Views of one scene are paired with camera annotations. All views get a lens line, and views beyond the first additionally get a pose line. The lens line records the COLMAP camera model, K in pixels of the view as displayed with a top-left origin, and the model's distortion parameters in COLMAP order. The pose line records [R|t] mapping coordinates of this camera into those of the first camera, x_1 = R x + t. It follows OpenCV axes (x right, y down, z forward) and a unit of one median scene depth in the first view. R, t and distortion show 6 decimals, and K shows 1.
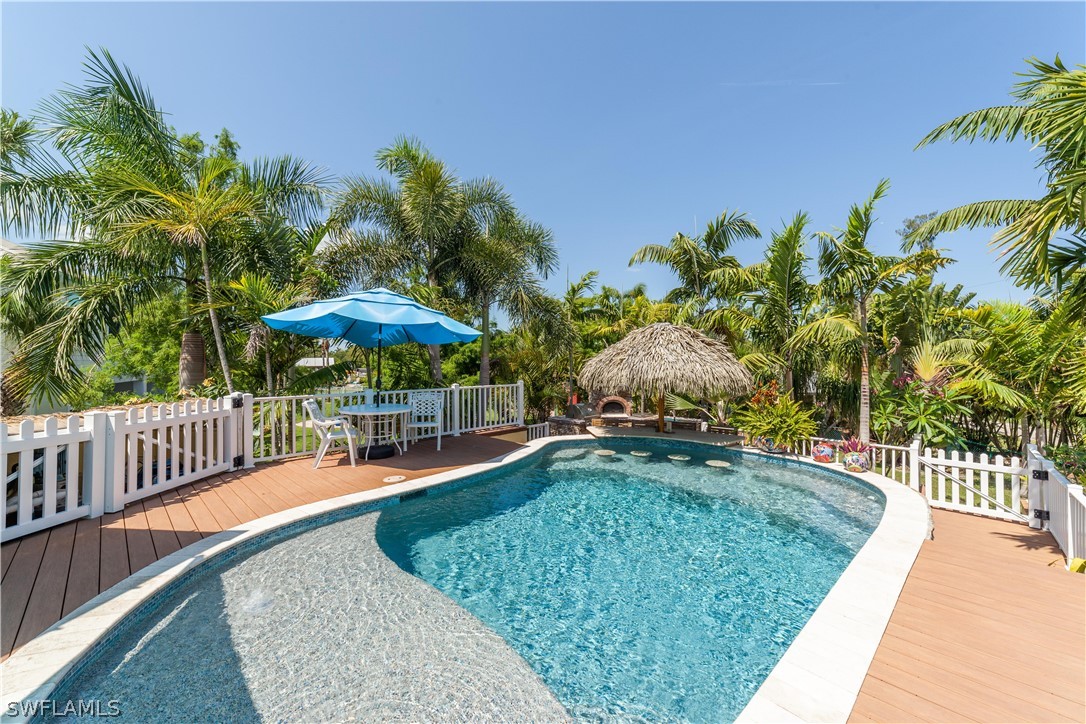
lens RADIAL K [[421.9, 0, 531.4], [0, 421.9, 364.5], [0, 0, 1]] dist [-0.009792, 0.000142]
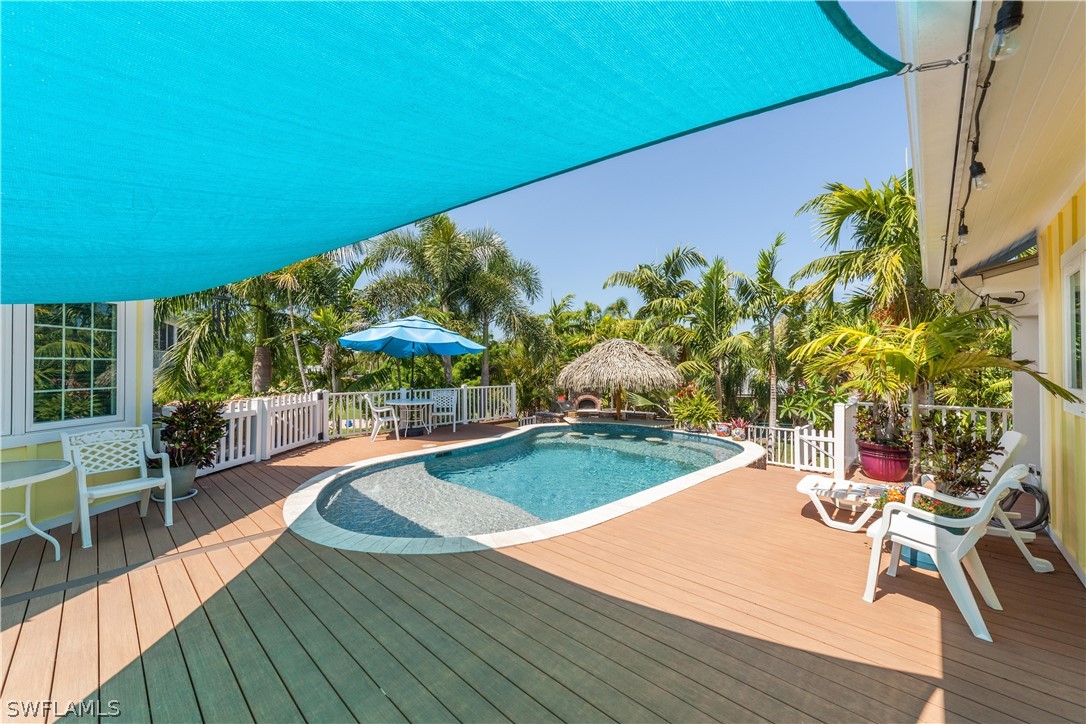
lens RADIAL K [[421.9, 0, 531.4], [0, 421.9, 364.5], [0, 0, 1]] dist [-0.009792, 0.000142]
pose [[0.999871, -0.003469, 0.015715, 0.010362], [0.003725, 0.999860, -0.016319, 0.004483], [-0.015656, 0.016376, 0.999743, -0.321135]]
